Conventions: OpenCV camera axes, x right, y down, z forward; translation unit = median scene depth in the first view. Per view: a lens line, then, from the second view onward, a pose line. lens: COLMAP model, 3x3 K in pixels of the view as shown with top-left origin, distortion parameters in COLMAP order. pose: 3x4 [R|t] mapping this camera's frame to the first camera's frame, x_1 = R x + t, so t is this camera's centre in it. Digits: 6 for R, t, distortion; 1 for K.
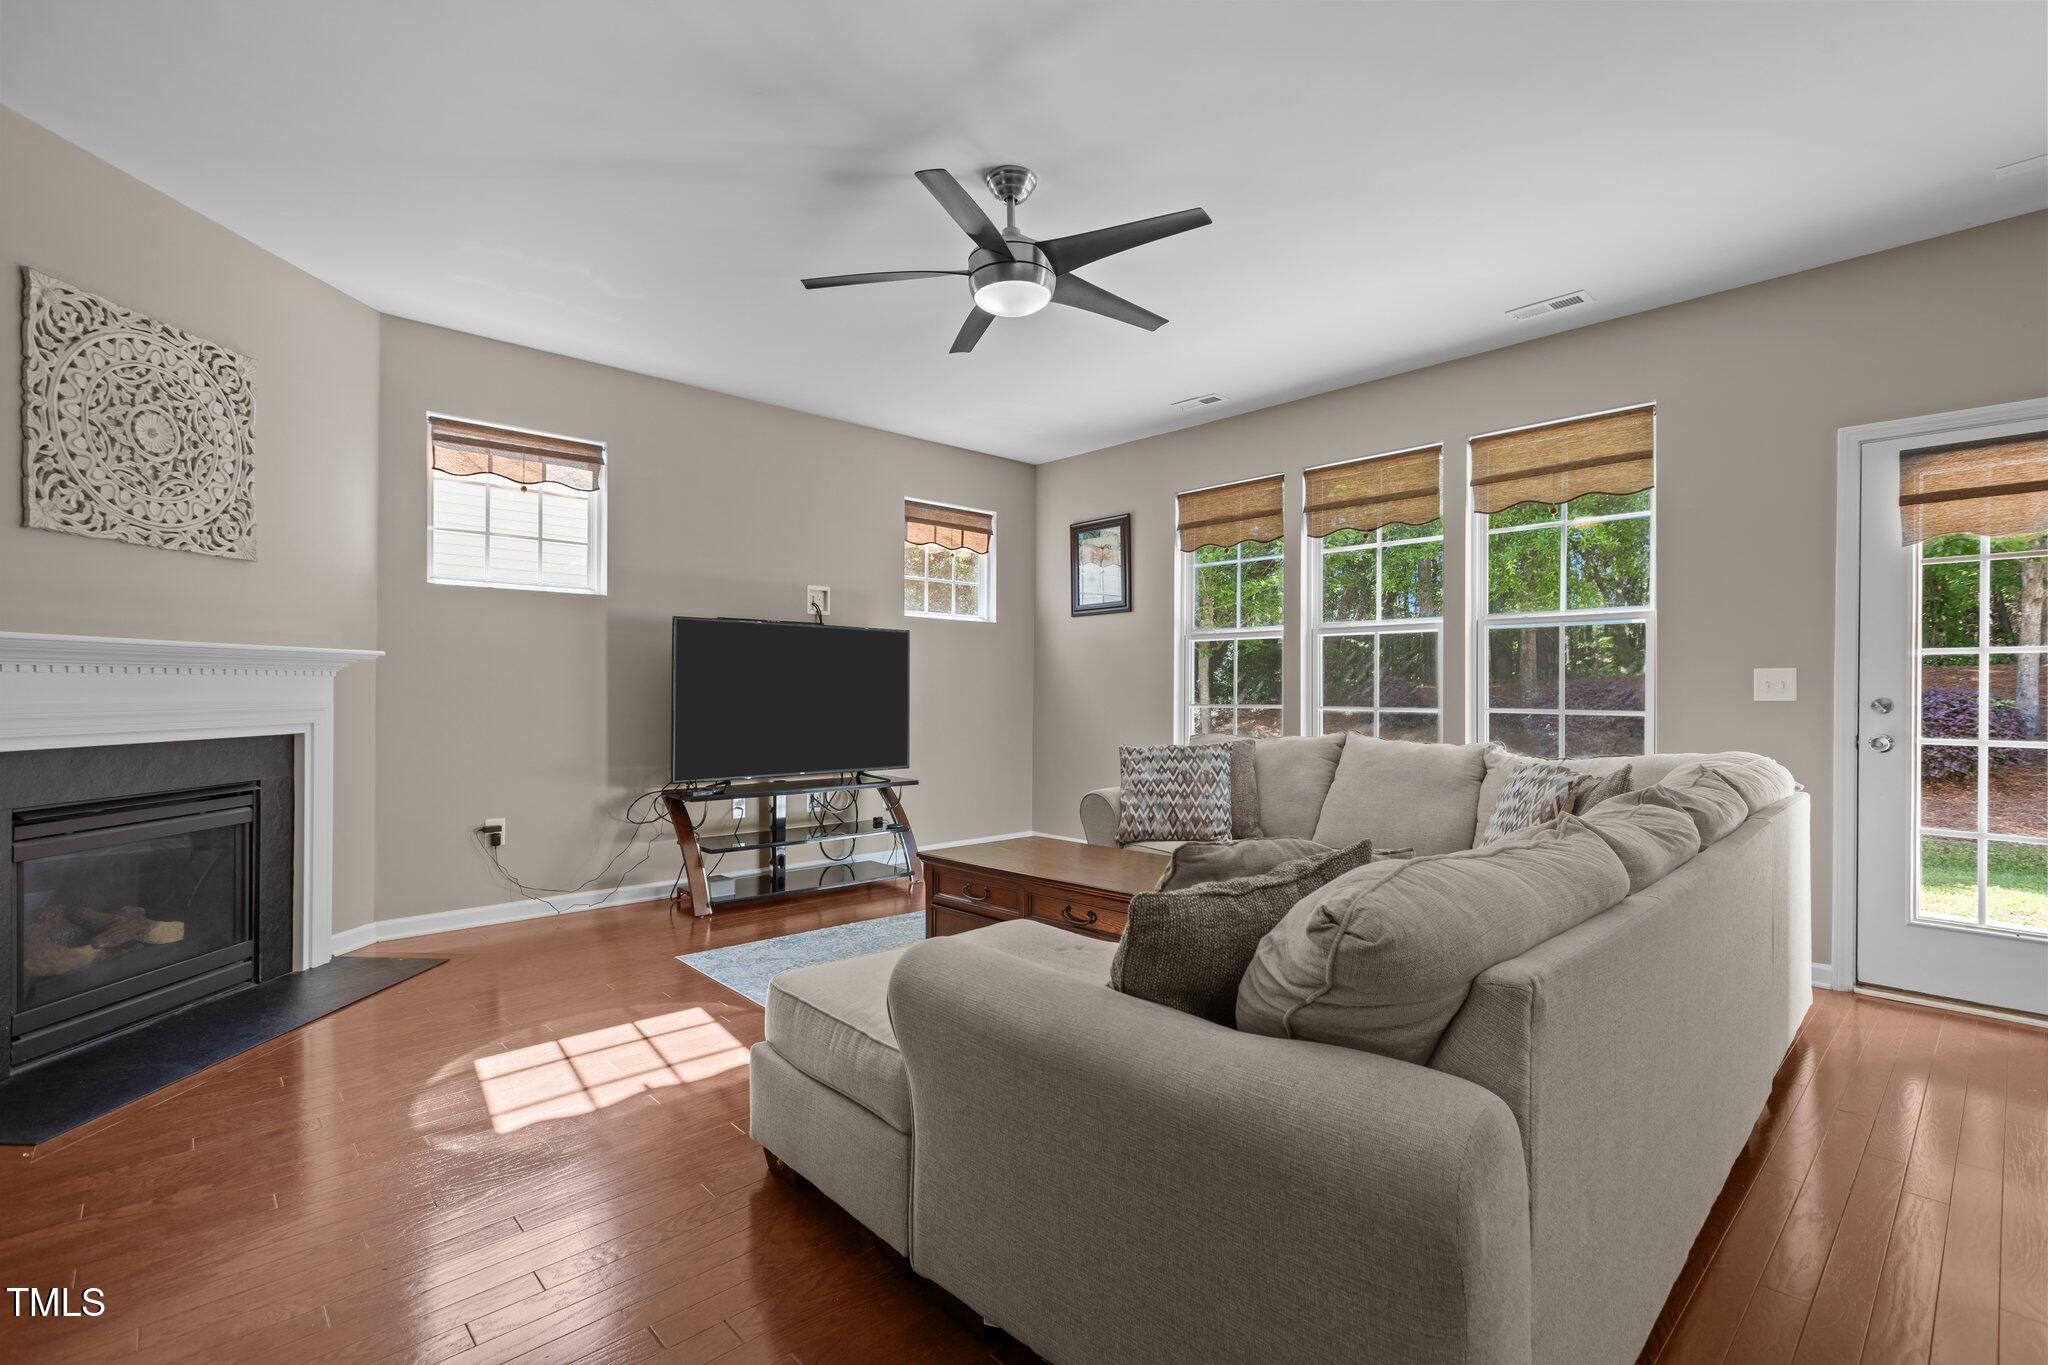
lens RADIAL K [[921.6, 0, 1019.9], [0, 921.6, 681.5], [0, 0, 1]] dist [0.005088, -0.001628]
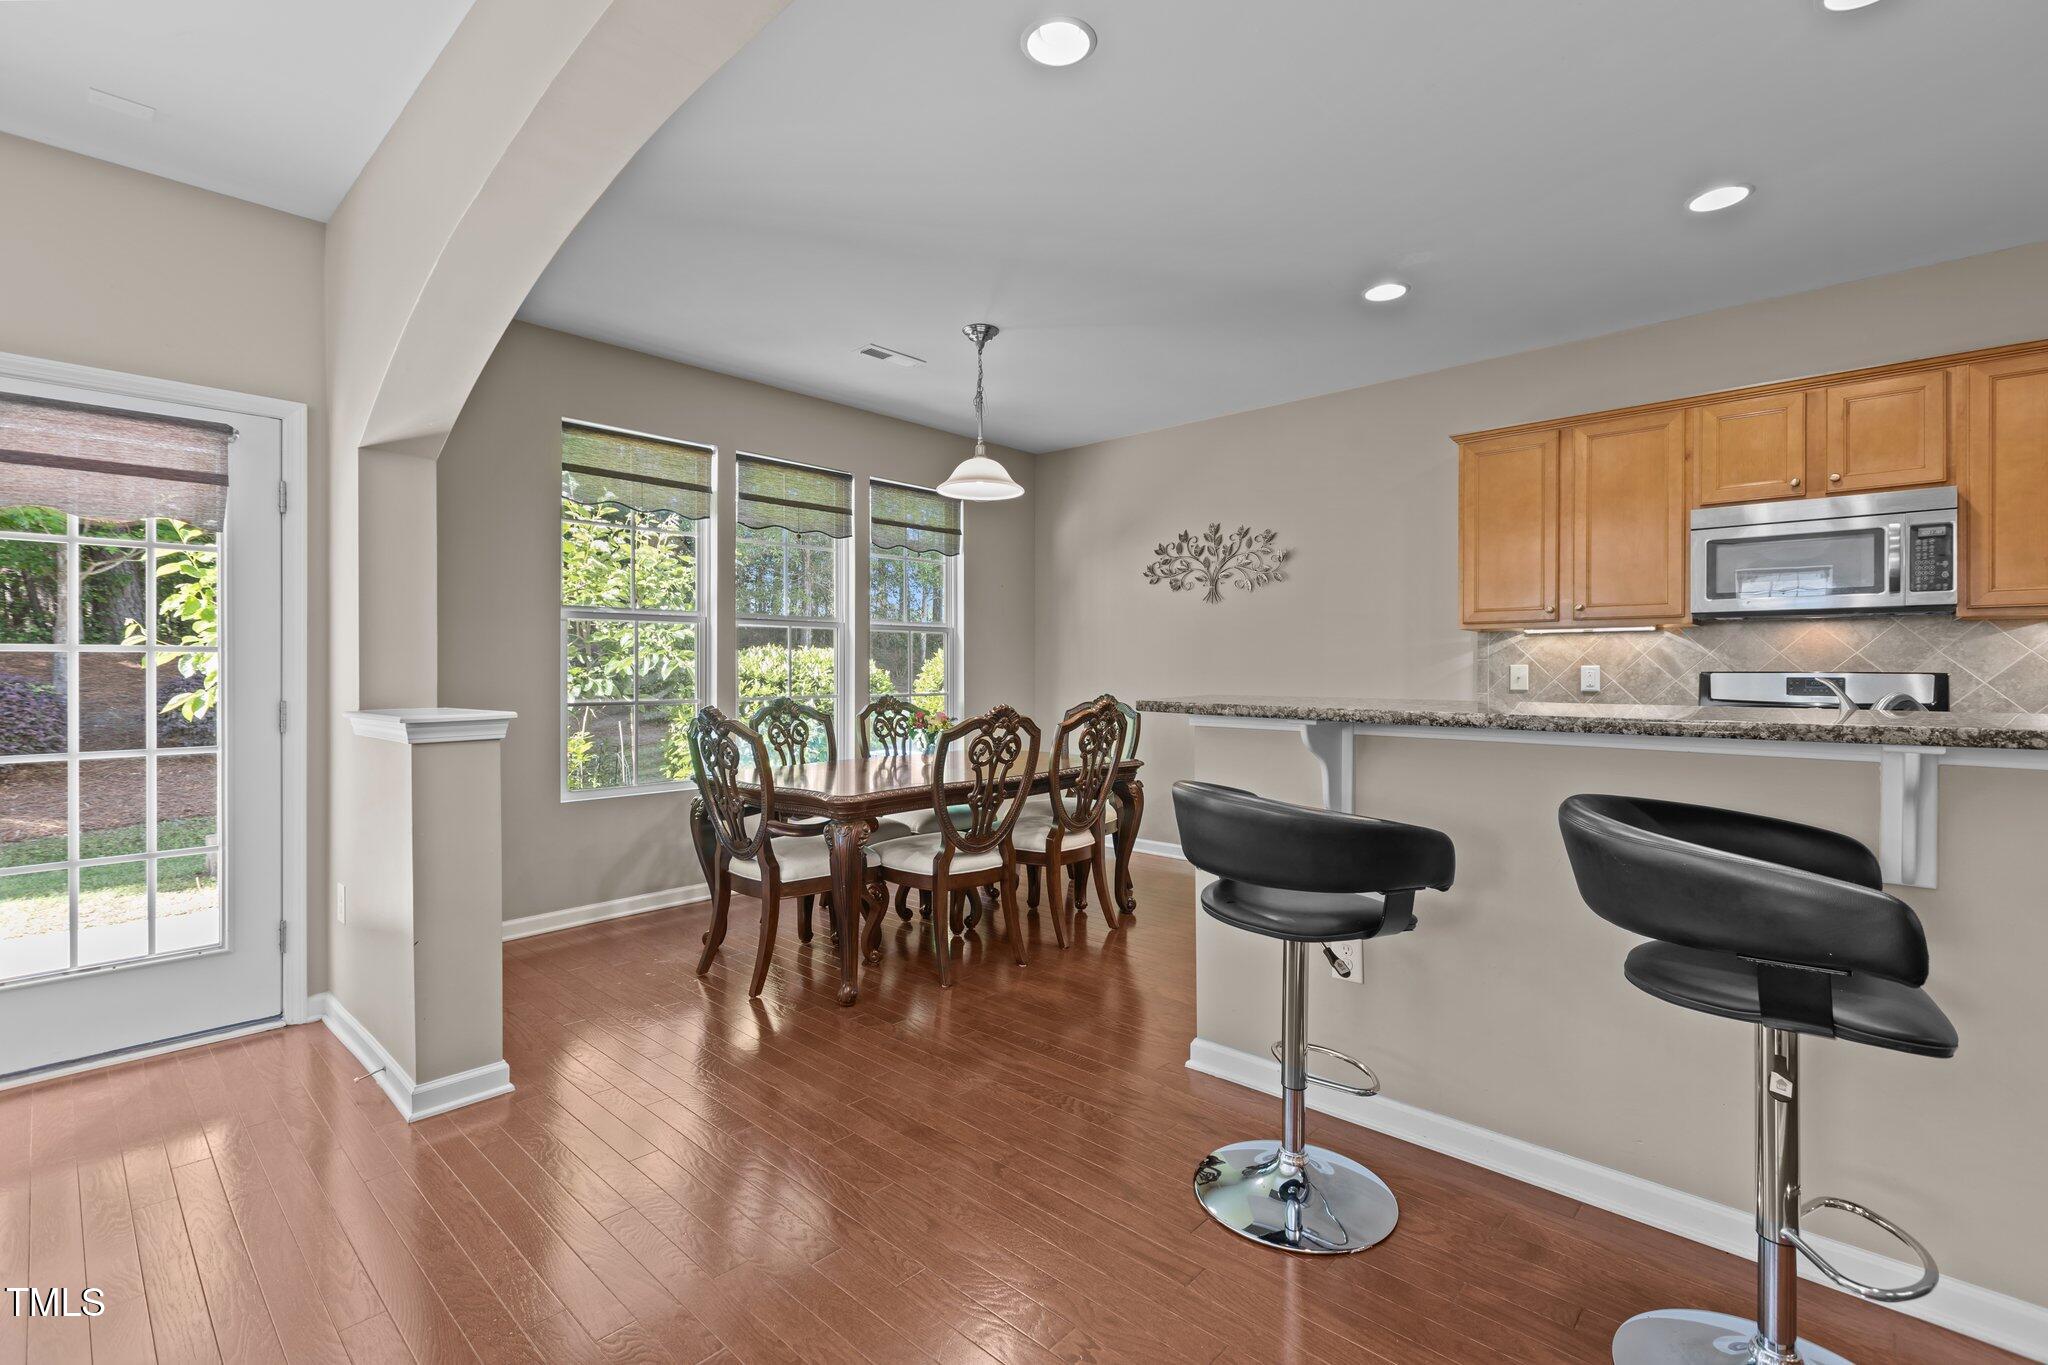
lens RADIAL K [[921.6, 0, 1026.5], [0, 921.6, 657.7], [0, 0, 1]] dist [0.005088, -0.001628]
pose [[-0.081456, 0.004157, 0.996668, 0.090375], [-0.006027, 0.999971, -0.004663, -0.020077], [-0.996659, -0.006387, -0.081428, 0.147846]]
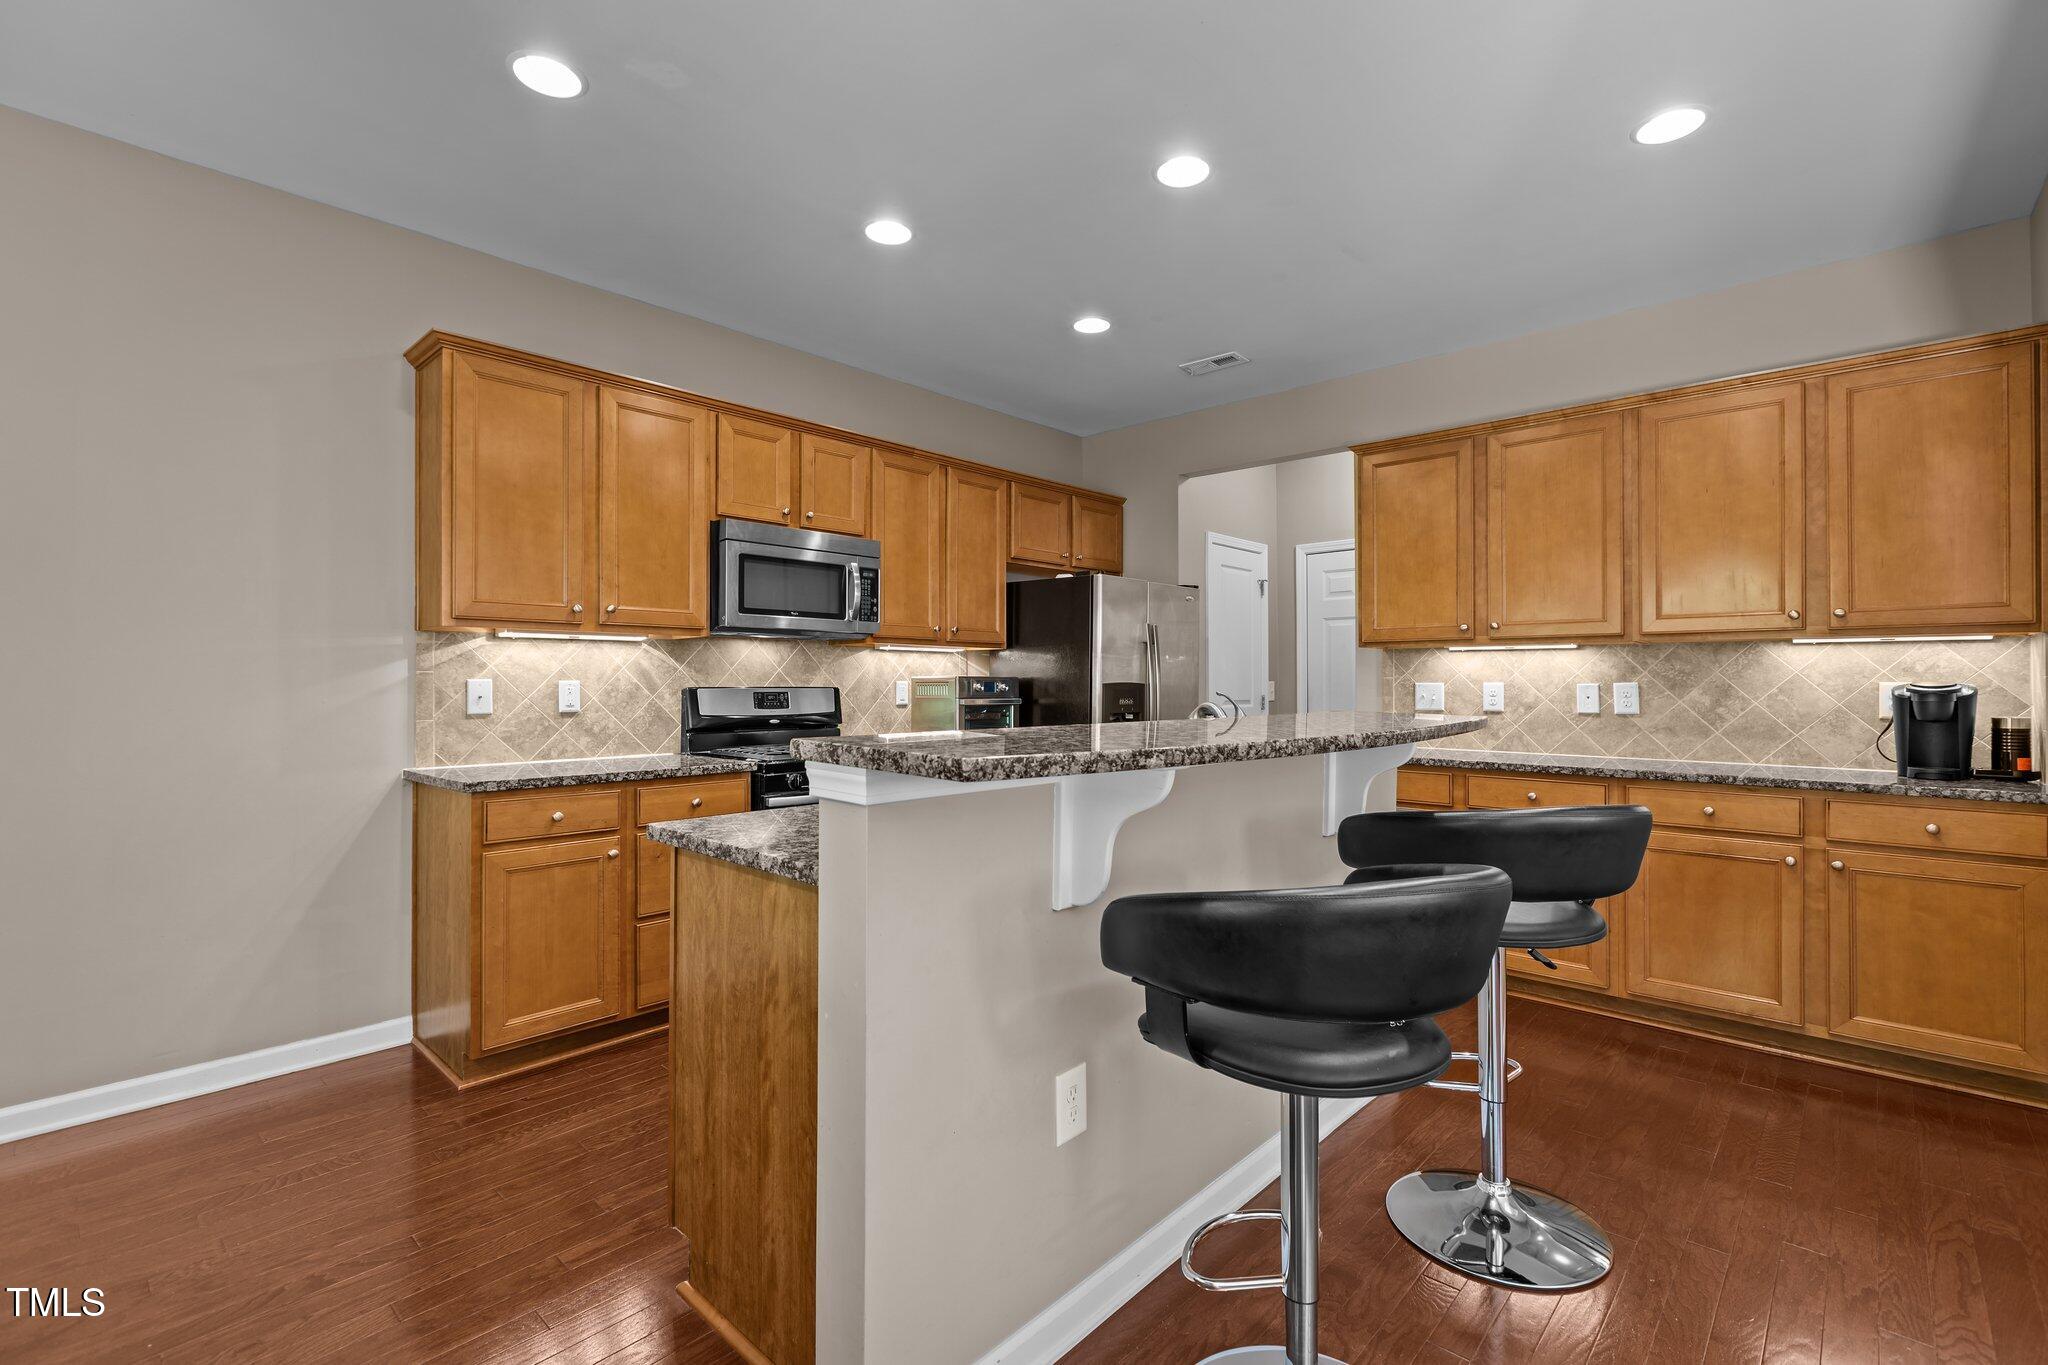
lens RADIAL K [[921.6, 0, 1031.6], [0, 921.6, 675.3], [0, 0, 1]] dist [0.005088, -0.001628]
pose [[-0.997078, -0.005306, -0.076210, 0.726433], [-0.003988, 0.999840, -0.017438, -0.011582], [0.076290, -0.017083, -0.996939, 0.306107]]
